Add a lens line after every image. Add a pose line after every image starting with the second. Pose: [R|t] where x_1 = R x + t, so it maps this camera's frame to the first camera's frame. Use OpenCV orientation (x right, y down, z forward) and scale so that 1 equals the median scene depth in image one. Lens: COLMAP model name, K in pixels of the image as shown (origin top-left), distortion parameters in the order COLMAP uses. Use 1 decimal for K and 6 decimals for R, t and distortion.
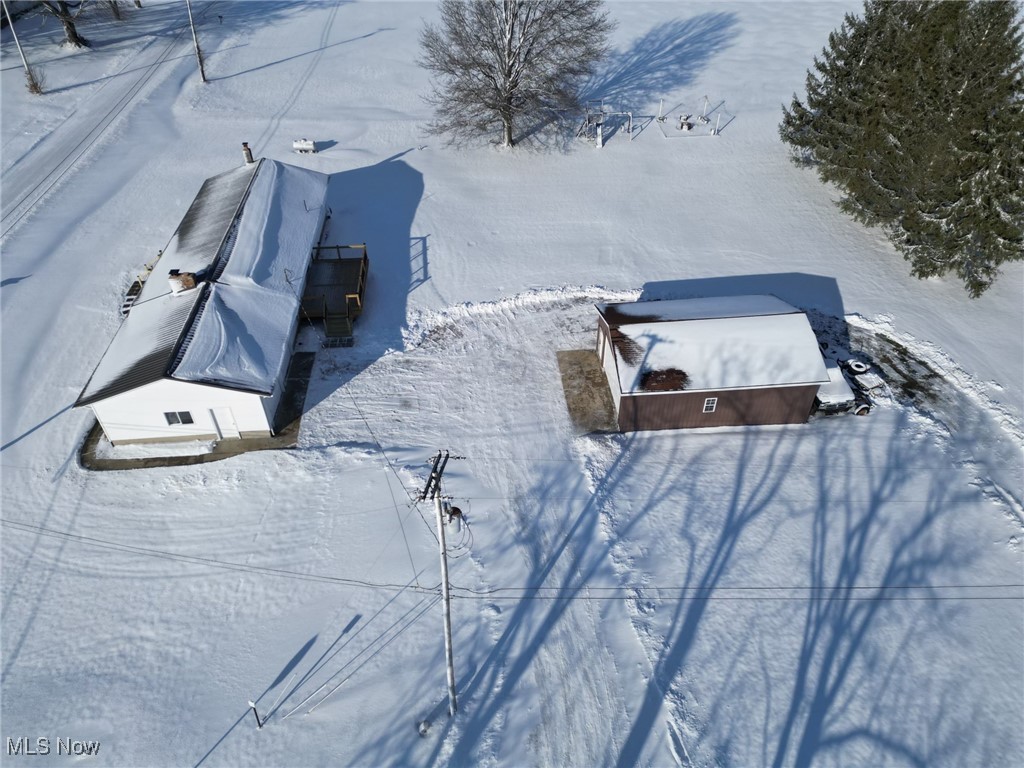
lens RADIAL K [[701.8, 0, 512.0], [0, 701.8, 384.0], [0, 0, 1]] dist [0.083405, -0.077456]
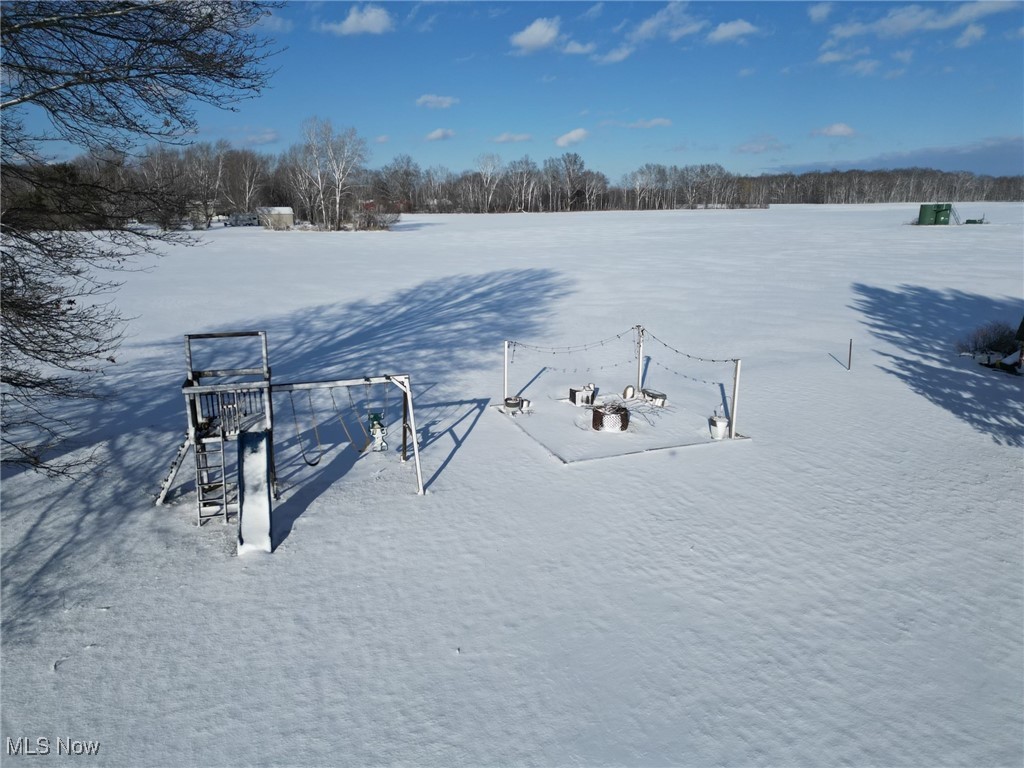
lens RADIAL K [[701.8, 0, 512.0], [0, 701.8, 384.0], [0, 0, 1]] dist [0.083405, -0.077456]
pose [[0.951514, -0.078116, 0.297520, 0.107288], [0.198233, 0.895308, -0.398909, -0.230322], [-0.235211, 0.438546, 0.867383, 0.648657]]
